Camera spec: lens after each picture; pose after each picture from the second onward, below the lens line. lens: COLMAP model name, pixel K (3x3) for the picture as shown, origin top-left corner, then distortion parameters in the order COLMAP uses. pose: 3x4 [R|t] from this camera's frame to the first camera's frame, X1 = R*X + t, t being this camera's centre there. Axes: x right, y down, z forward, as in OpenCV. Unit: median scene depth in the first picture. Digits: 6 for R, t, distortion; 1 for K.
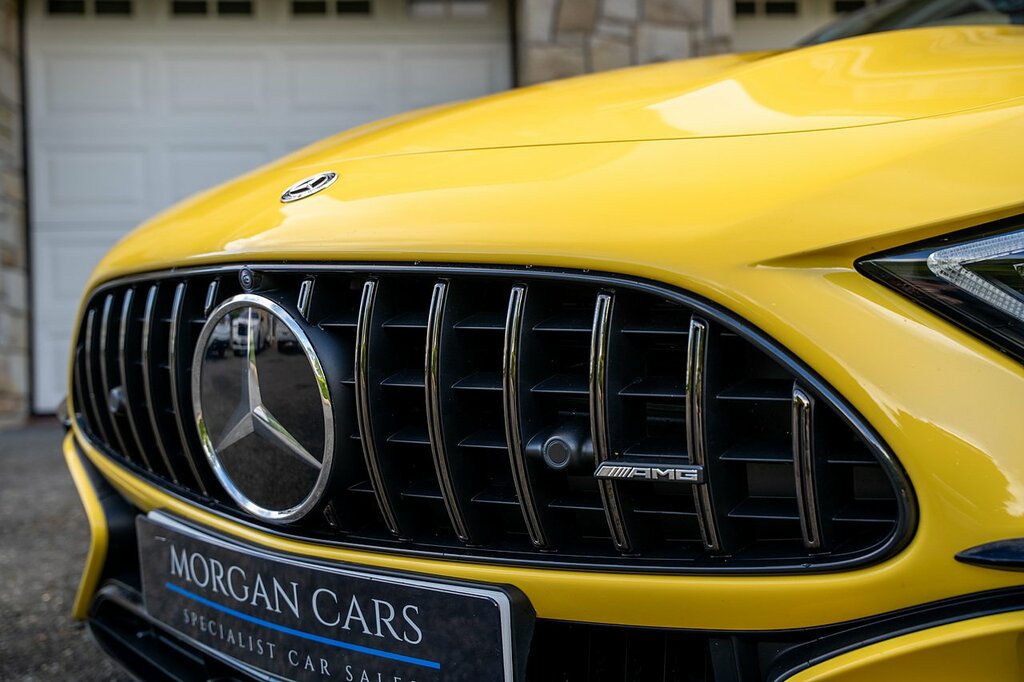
lens RADIAL K [[1383.5, 0, 512.0], [0, 1383.5, 341.0], [0, 0, 1]] dist [0.034799, 0.514110]
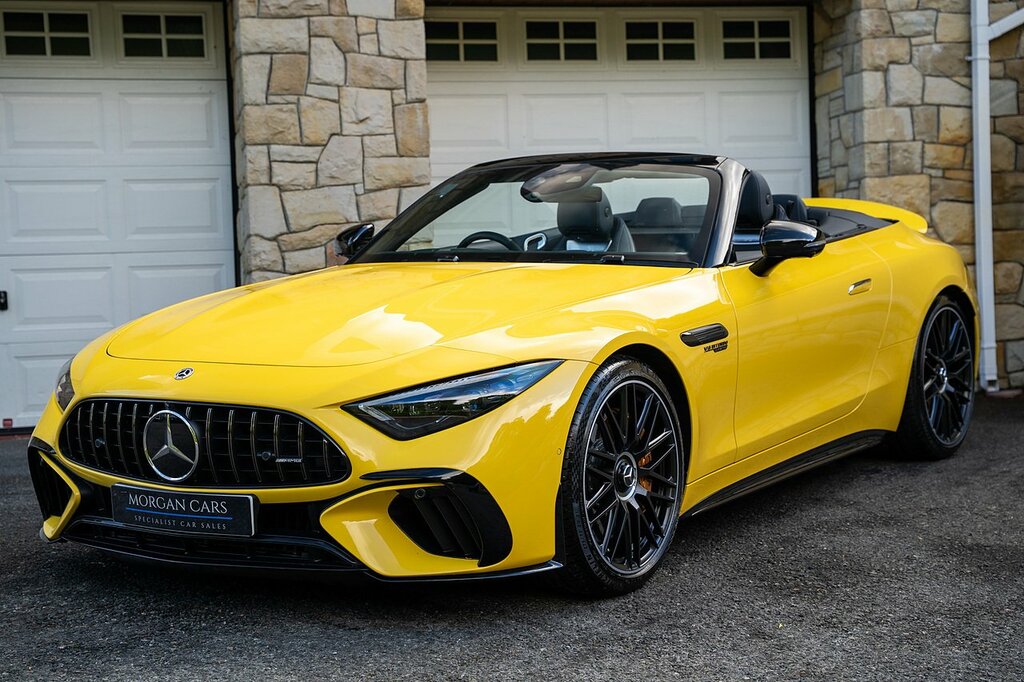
lens RADIAL K [[1845.3, 0, 523.5], [0, 1845.3, 342.2], [0, 0, 1]] dist [0.248835, 0.320045]
pose [[0.989575, -0.012781, 0.143453, 0.007653], [0.011344, 0.999877, 0.010834, -0.255831], [-0.143574, -0.009094, 0.989598, -3.796655]]
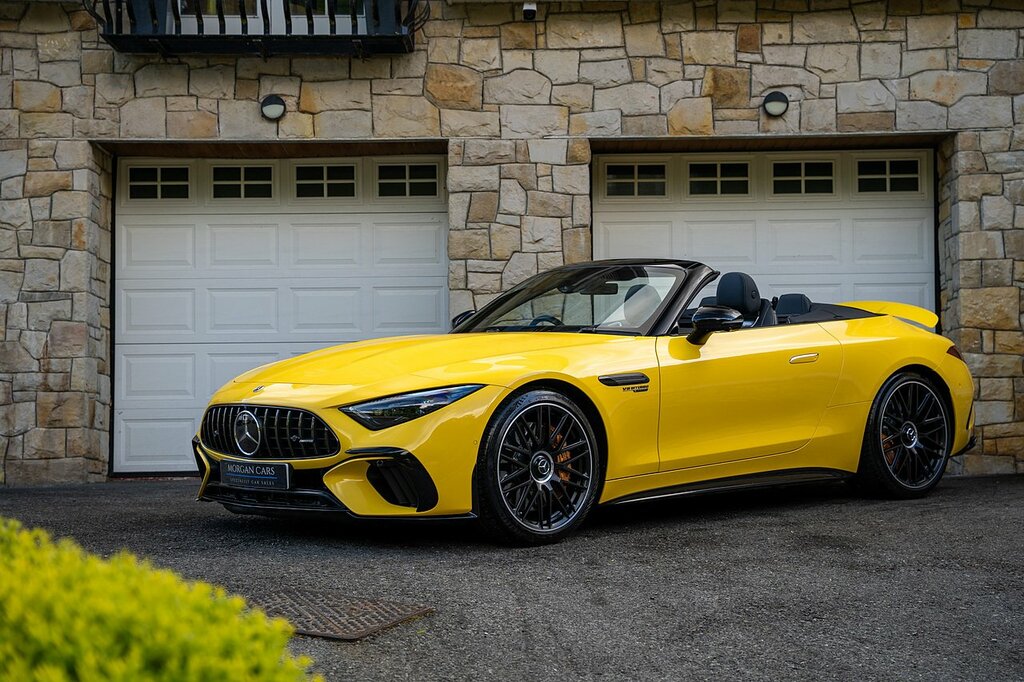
lens RADIAL K [[1944.4, 0, 517.3], [0, 1944.4, 344.1], [0, 0, 1]] dist [0.273771, 0.619281]
pose [[0.991363, 0.012410, -0.130561, 1.971776], [-0.020837, 0.997772, -0.063377, 0.178974], [0.129483, 0.065550, 0.989413, -6.845534]]
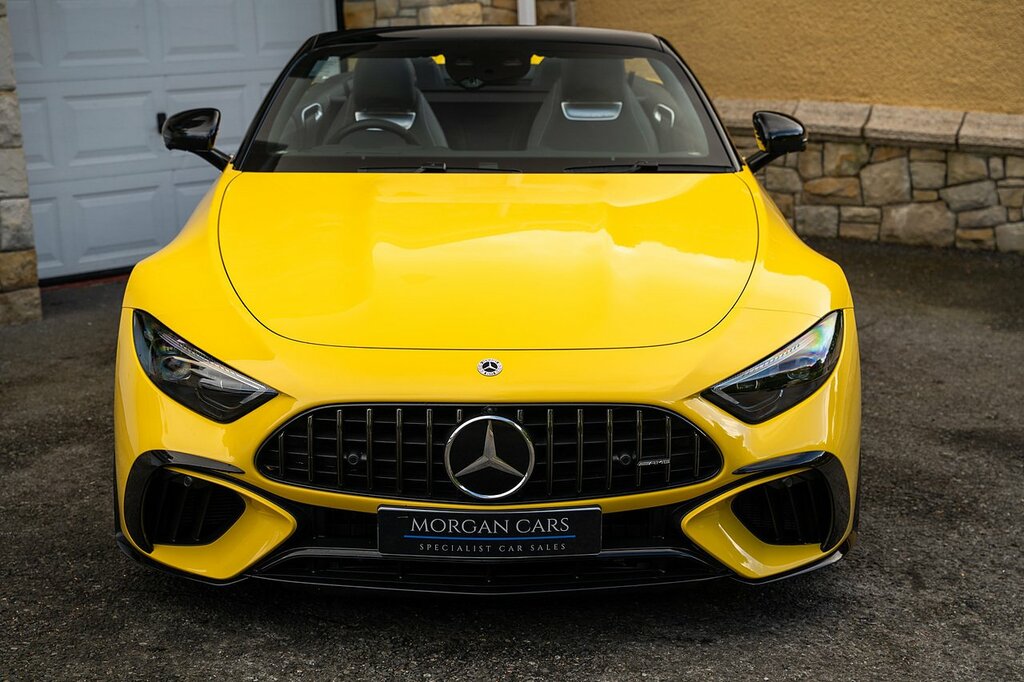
lens RADIAL K [[1944.4, 0, 517.3], [0, 1944.4, 344.1], [0, 0, 1]] dist [0.273771, 0.619281]
pose [[0.743216, -0.124948, 0.657281, -2.835206], [0.028117, 0.987372, 0.155905, -0.820952], [-0.668461, -0.097390, 0.737344, -1.930555]]
